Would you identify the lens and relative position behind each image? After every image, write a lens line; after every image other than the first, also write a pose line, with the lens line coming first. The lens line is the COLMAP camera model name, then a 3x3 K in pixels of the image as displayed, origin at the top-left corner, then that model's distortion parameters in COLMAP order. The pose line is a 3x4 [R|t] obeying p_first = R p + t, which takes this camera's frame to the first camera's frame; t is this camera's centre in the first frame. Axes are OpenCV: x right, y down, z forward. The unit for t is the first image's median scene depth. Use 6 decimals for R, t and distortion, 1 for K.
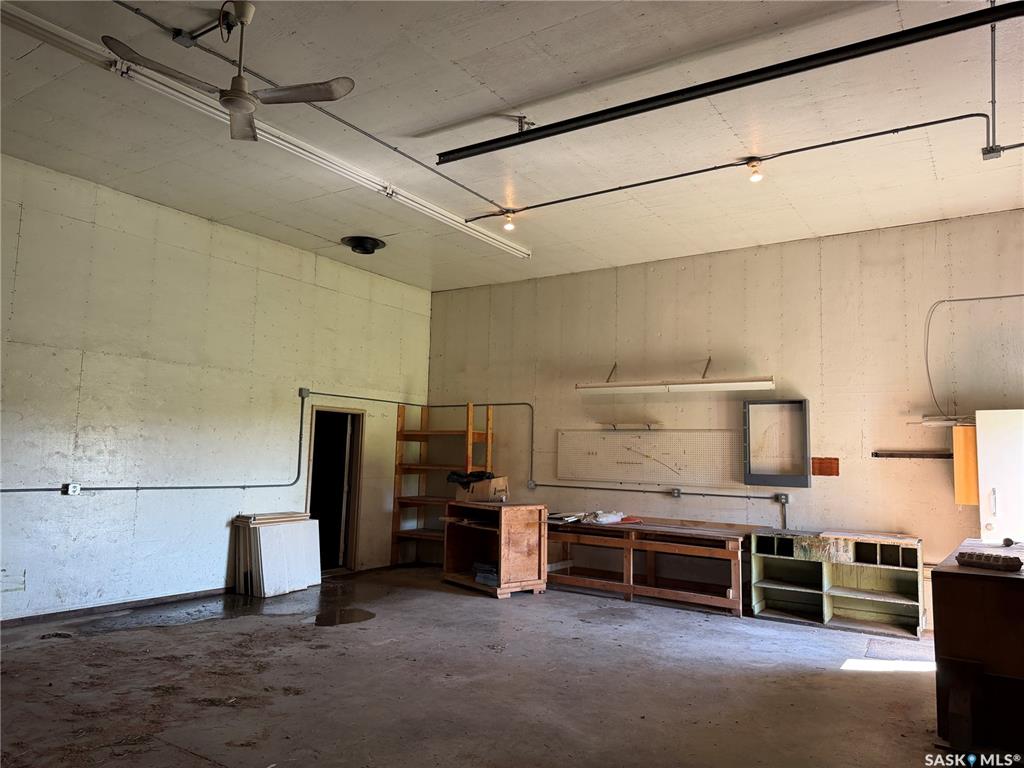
lens RADIAL K [[722.7, 0, 522.7], [0, 722.7, 384.0], [0, 0, 1]] dist [0.036063, -0.042507]
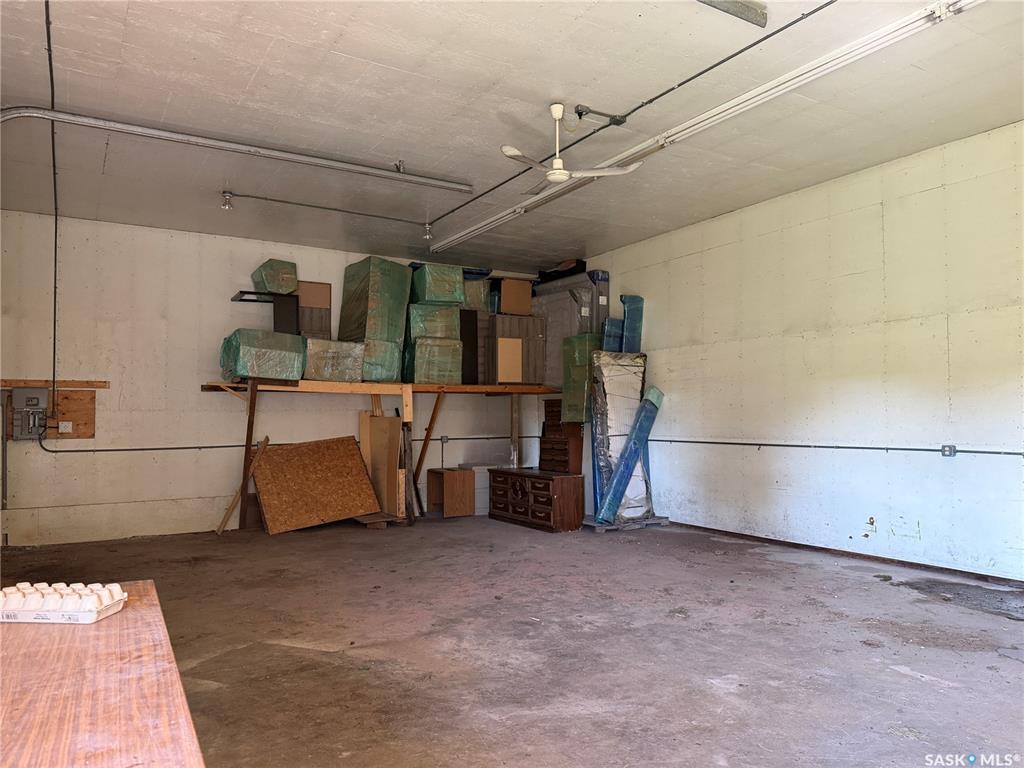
lens RADIAL K [[722.7, 0, 515.7], [0, 722.7, 389.8], [0, 0, 1]] dist [0.036063, -0.042507]
pose [[-0.430684, -0.053554, -0.900912, 0.761933], [0.090773, 0.990605, -0.102280, 0.147098], [0.897926, -0.125829, -0.421777, 1.199057]]
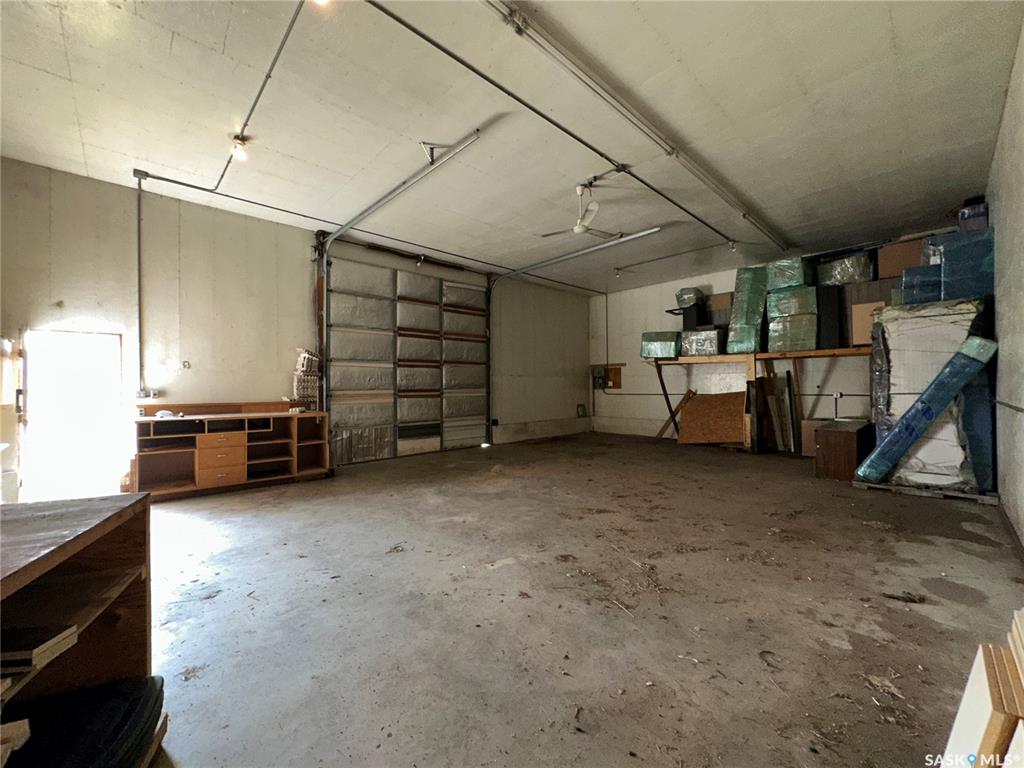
lens RADIAL K [[409.5, 0, 502.0], [0, 409.5, 381.2], [0, 0, 1]] dist [-0.003853, 0.000931]
pose [[-0.967536, -0.012153, 0.252439, -0.391301], [-0.040319, 0.993473, -0.106704, 0.216254], [-0.249494, -0.113419, -0.961711, 1.865284]]
